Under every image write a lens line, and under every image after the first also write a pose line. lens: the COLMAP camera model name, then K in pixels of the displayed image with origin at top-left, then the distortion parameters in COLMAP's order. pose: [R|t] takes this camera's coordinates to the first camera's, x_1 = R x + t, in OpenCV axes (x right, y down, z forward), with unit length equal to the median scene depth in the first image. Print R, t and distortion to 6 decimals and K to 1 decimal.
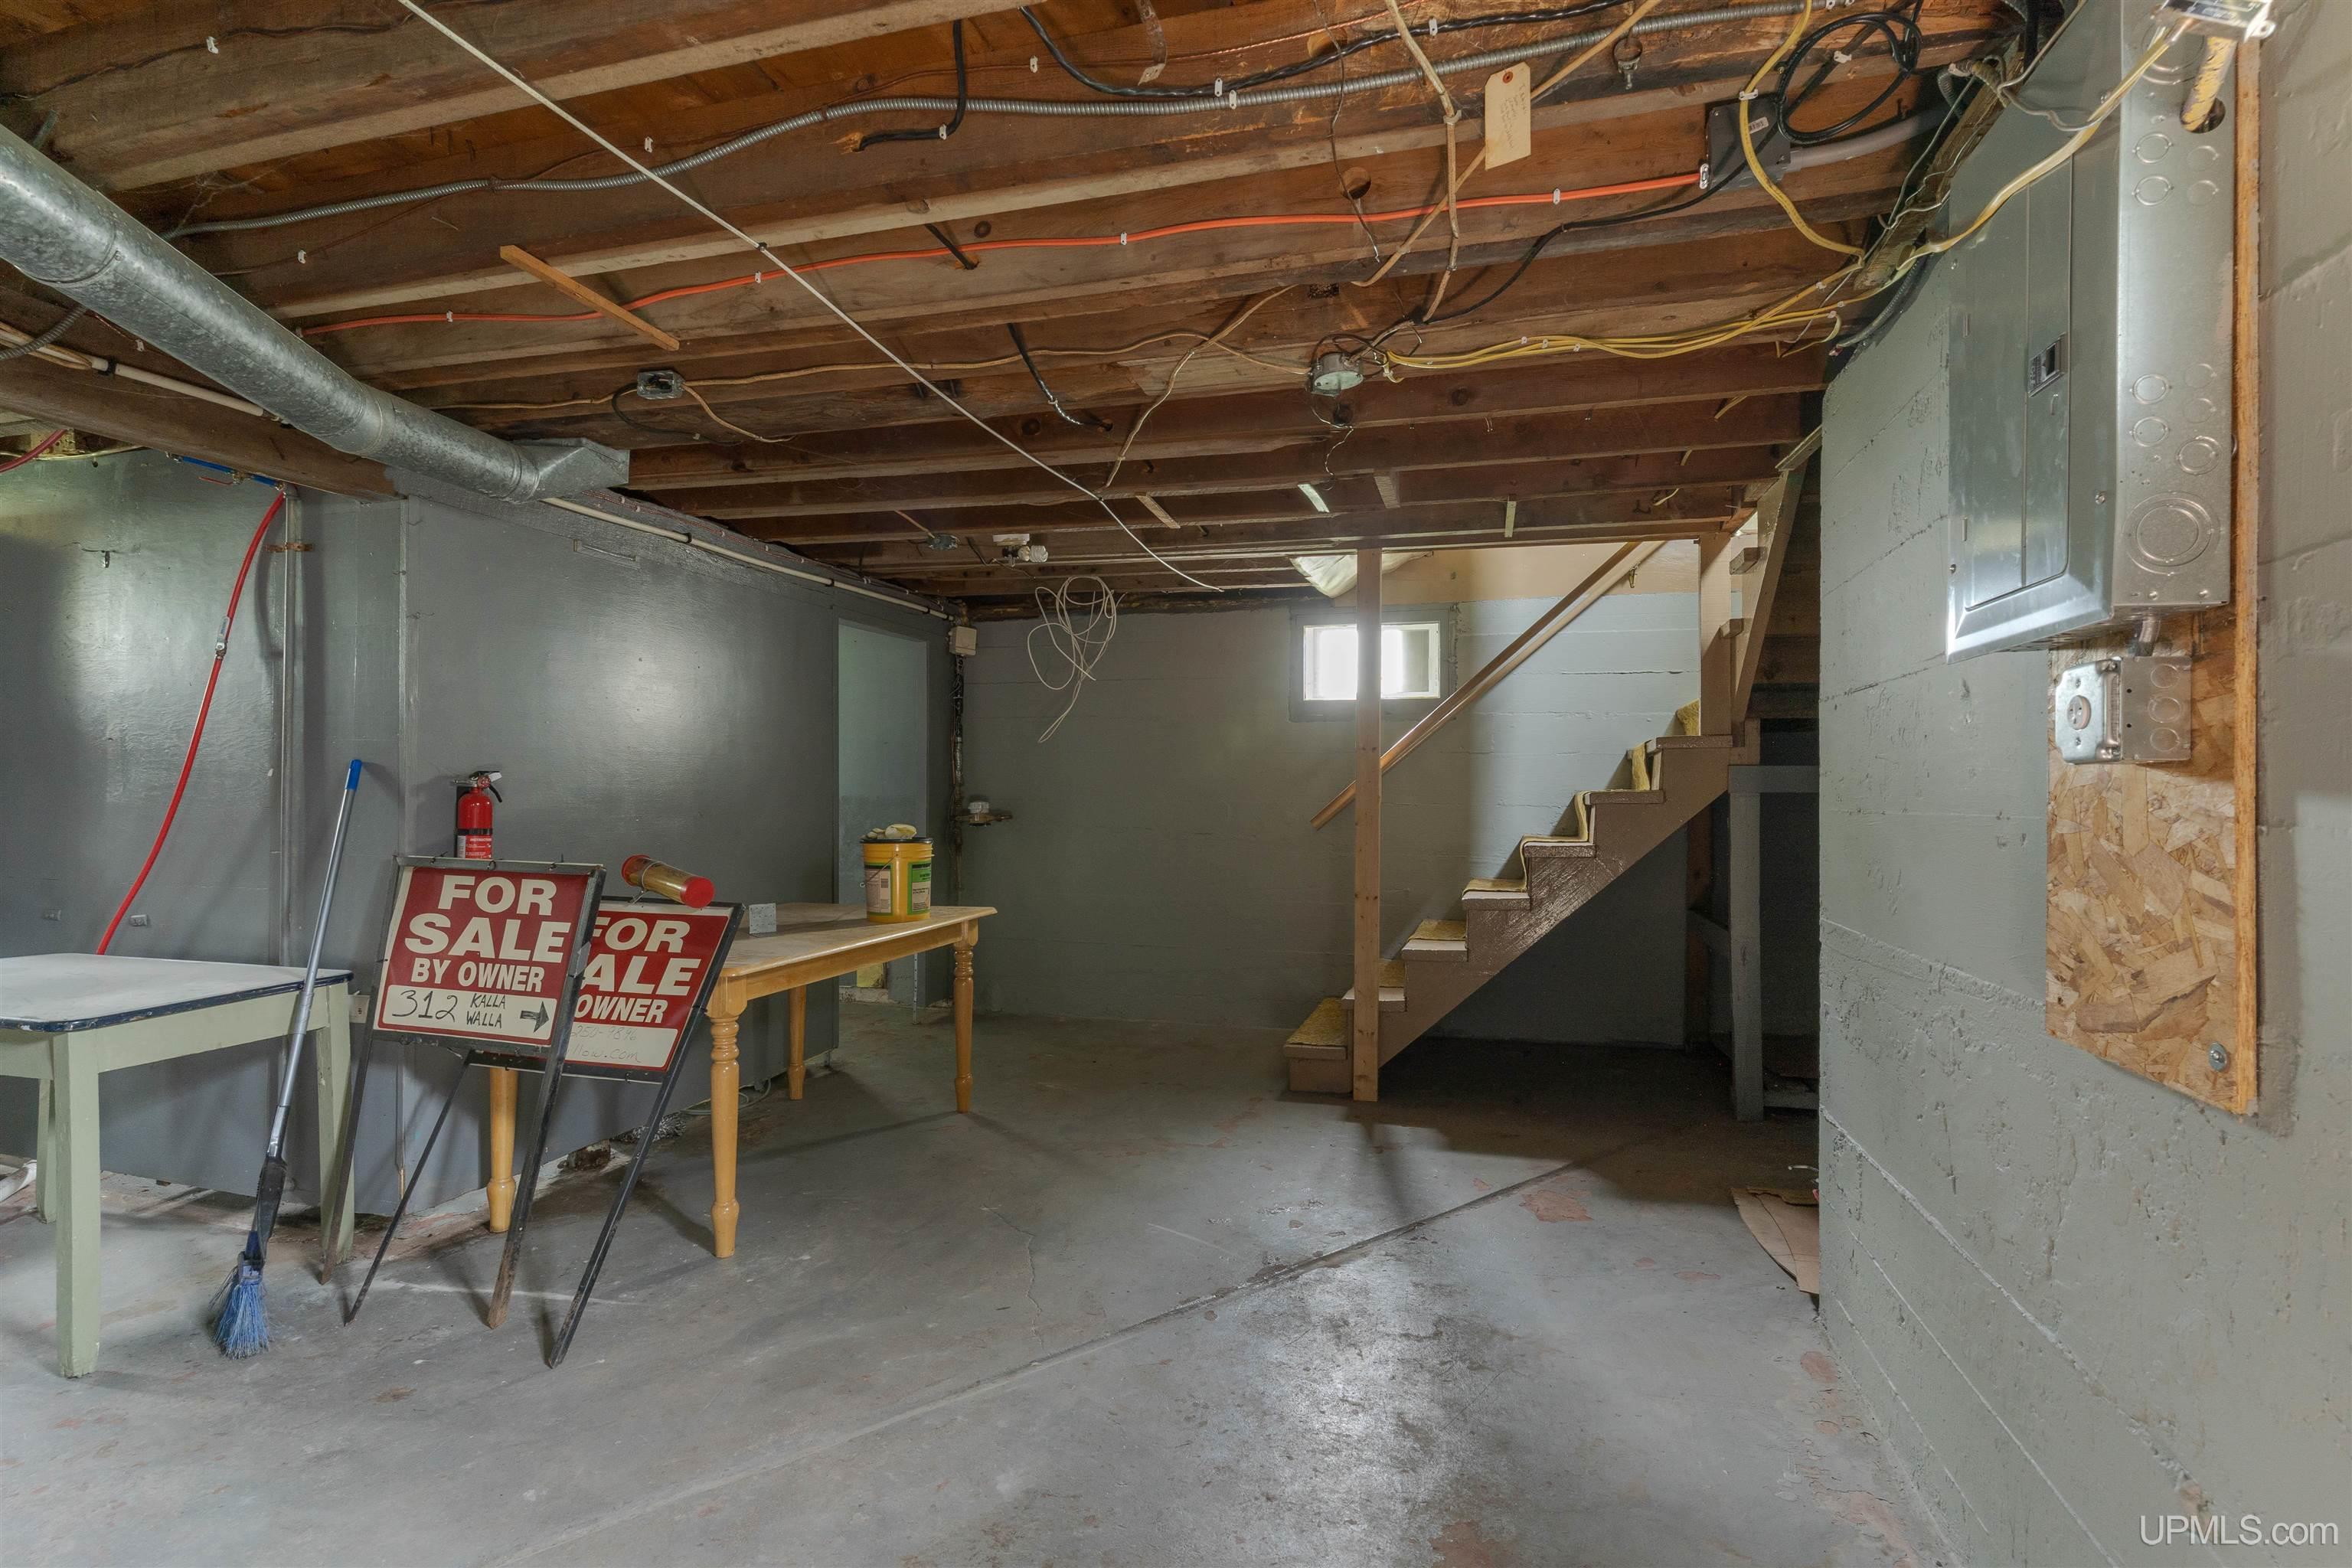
lens RADIAL K [[1124.6, 0, 1185.7], [0, 1124.6, 795.3], [0, 0, 1]] dist [0.001401, 0.002239]
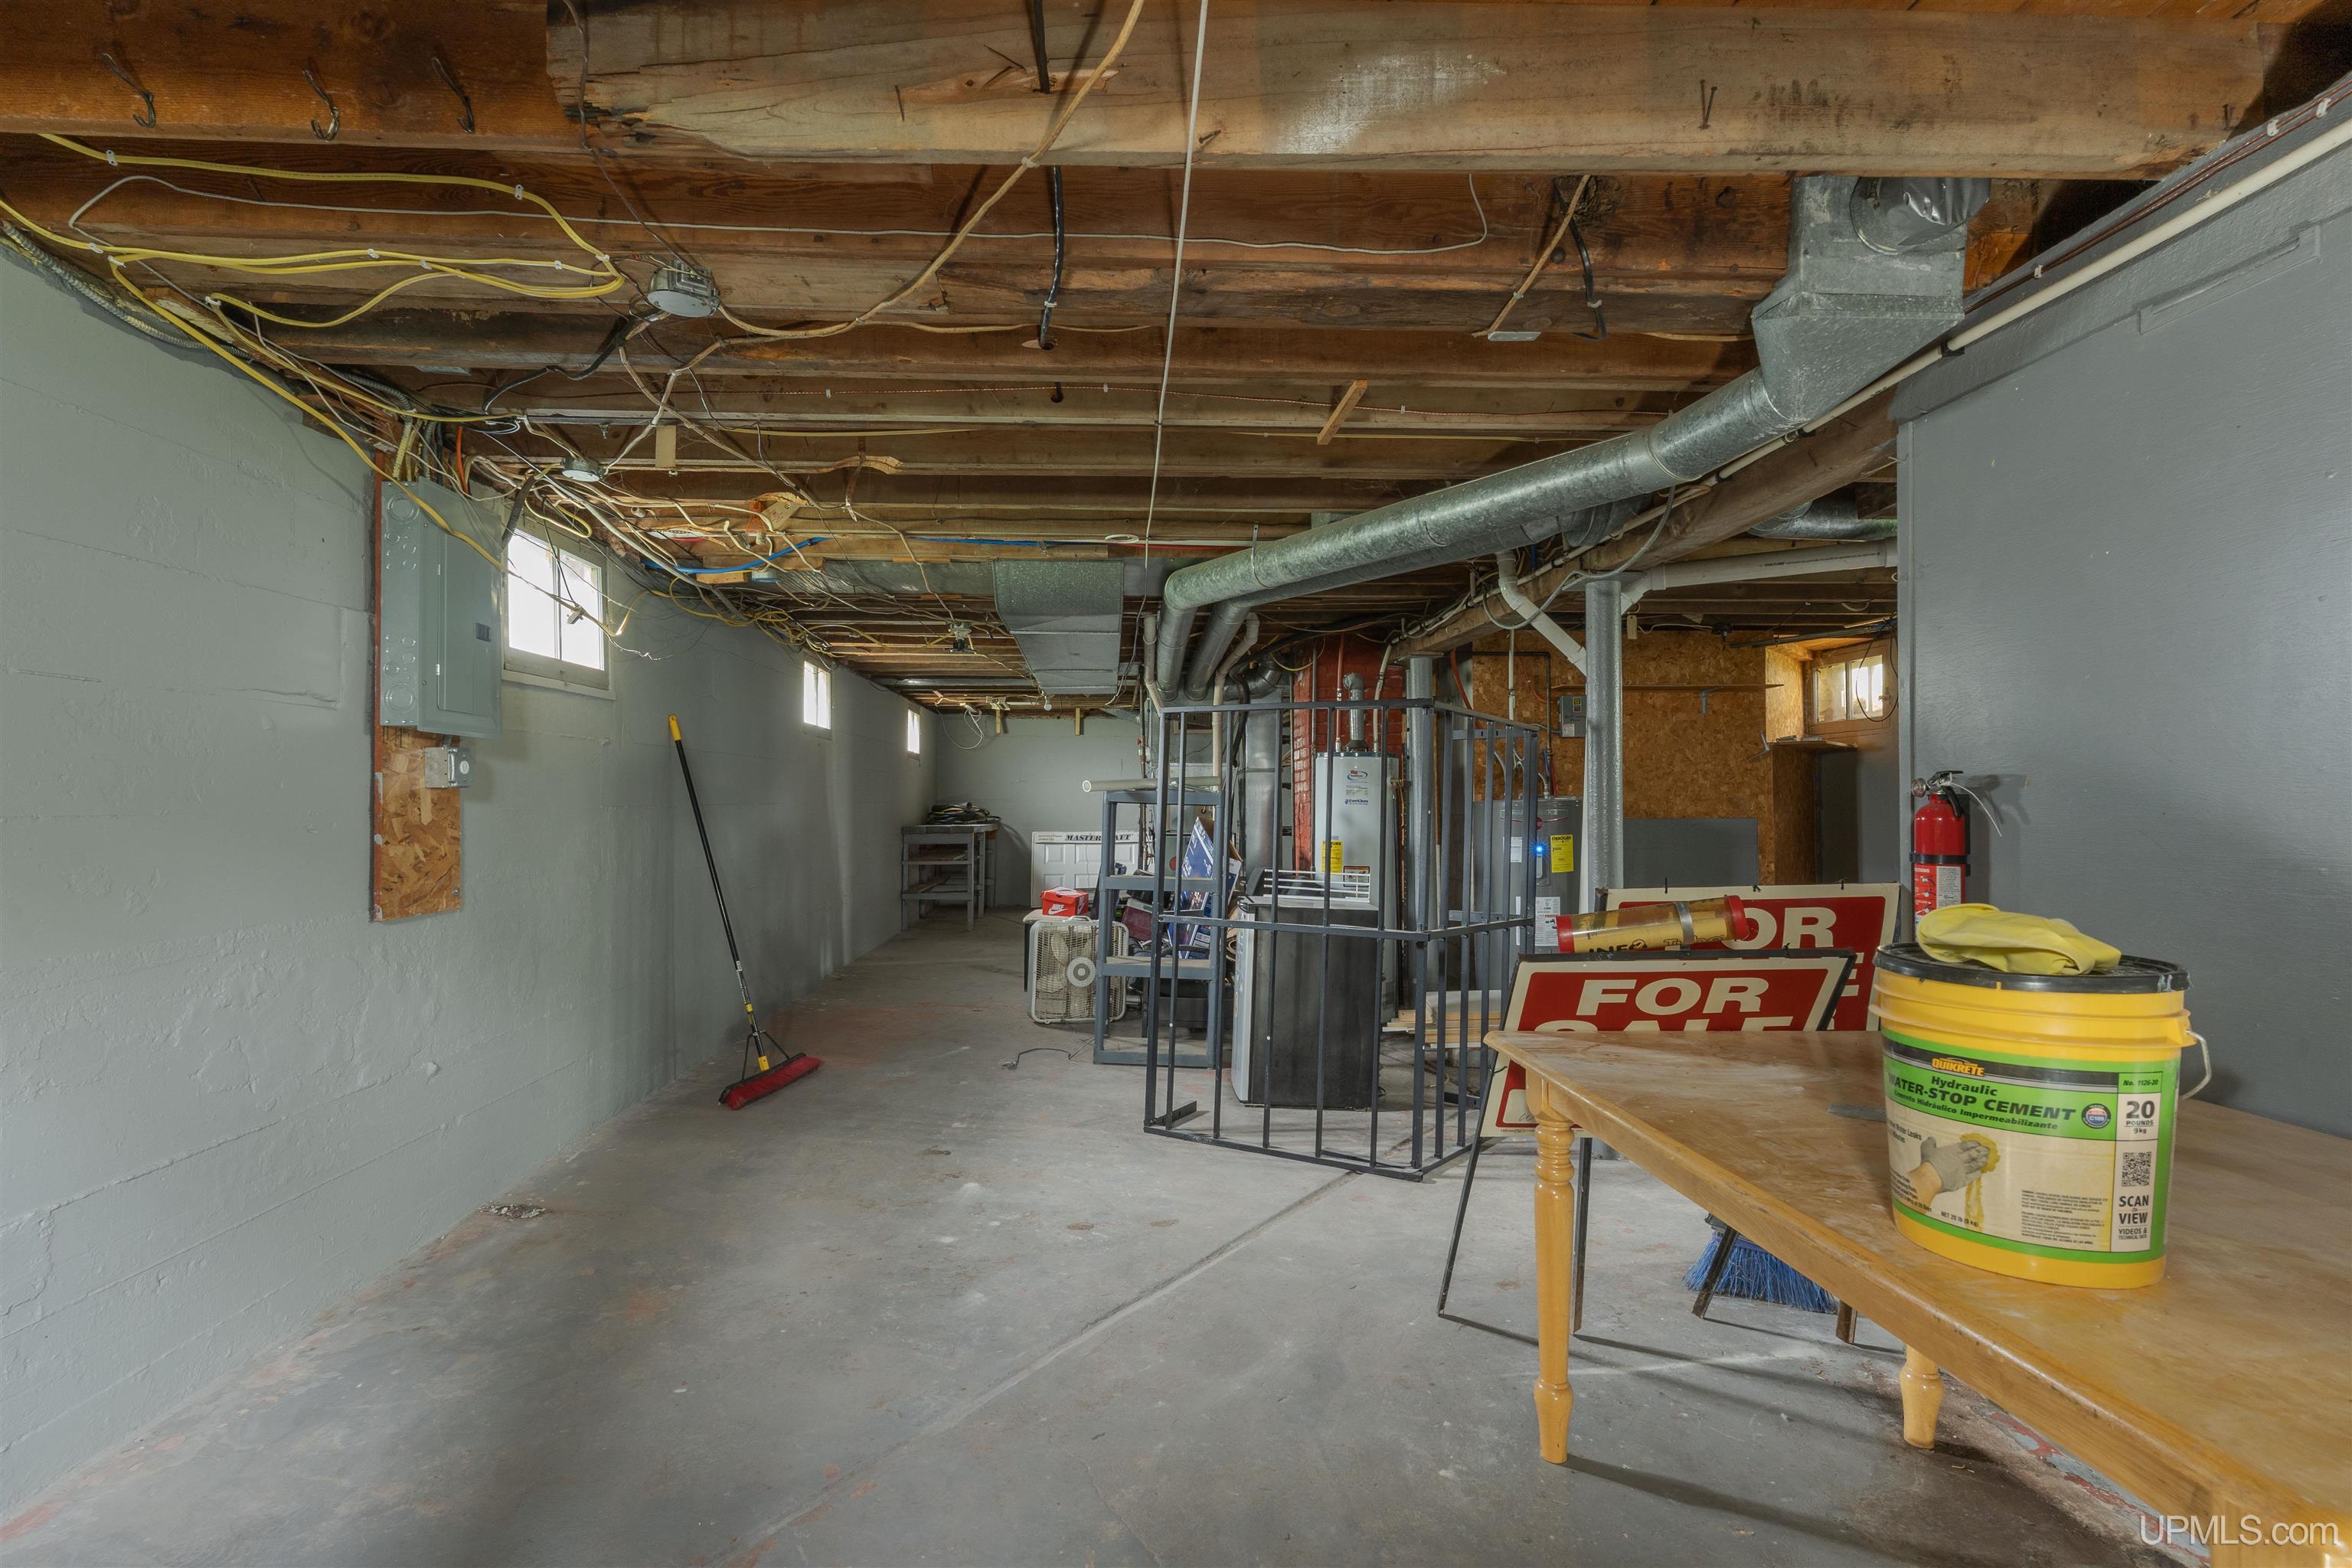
lens RADIAL K [[1124.6, 0, 1175.1], [0, 1124.6, 786.0], [0, 0, 1]] dist [0.001401, 0.002239]
pose [[-0.939438, -0.003582, -0.342700, 0.069194], [-0.002060, 0.999986, -0.004806, -0.013220], [0.342713, -0.003809, -0.939433, 1.815589]]
